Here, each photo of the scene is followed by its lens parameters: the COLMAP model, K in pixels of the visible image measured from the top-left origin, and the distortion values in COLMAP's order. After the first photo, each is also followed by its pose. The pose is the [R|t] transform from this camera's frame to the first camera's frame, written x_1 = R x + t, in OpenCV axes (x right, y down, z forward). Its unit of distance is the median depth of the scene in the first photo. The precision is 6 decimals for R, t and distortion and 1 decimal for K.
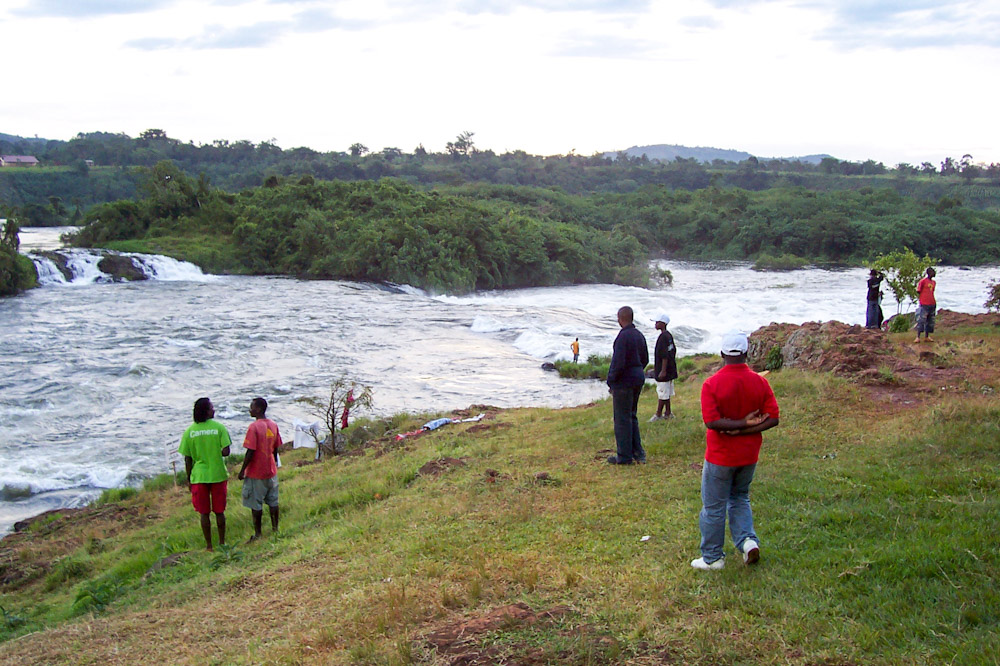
lens RADIAL K [[1109.5, 0, 500.0], [0, 1109.5, 333.0], [0, 0, 1]] dist [-0.209166, 0.257015]
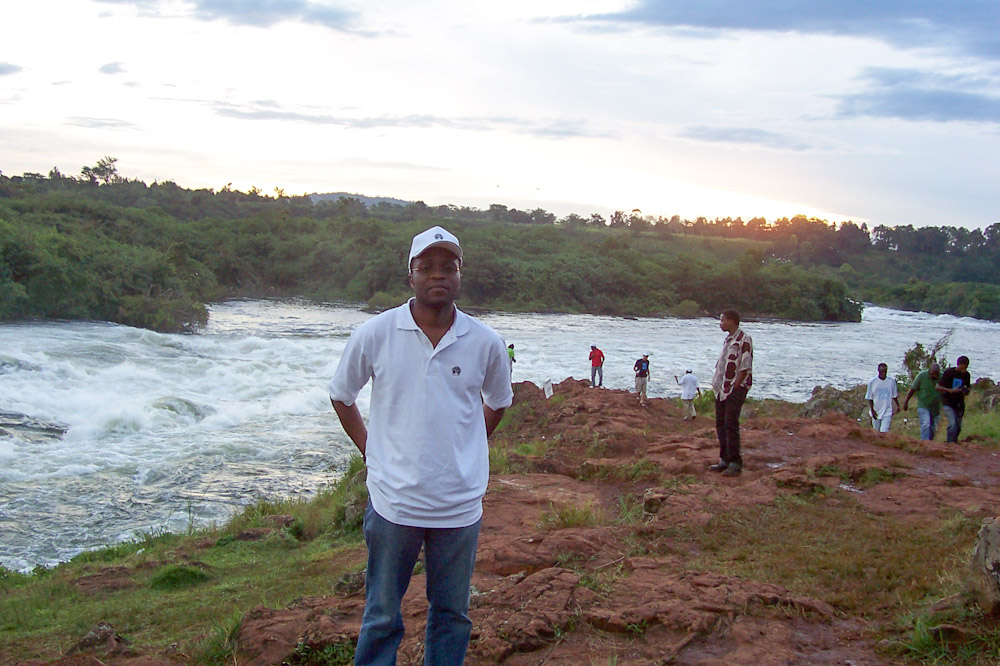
lens RADIAL K [[1109.5, 0, 500.0], [0, 1109.5, 333.0], [0, 0, 1]] dist [-0.209166, 0.257015]
pose [[0.958291, 0.028095, 0.284409, 0.077990], [-0.015460, 0.998795, -0.046575, -0.006084], [-0.285375, 0.040235, 0.957571, 0.177323]]
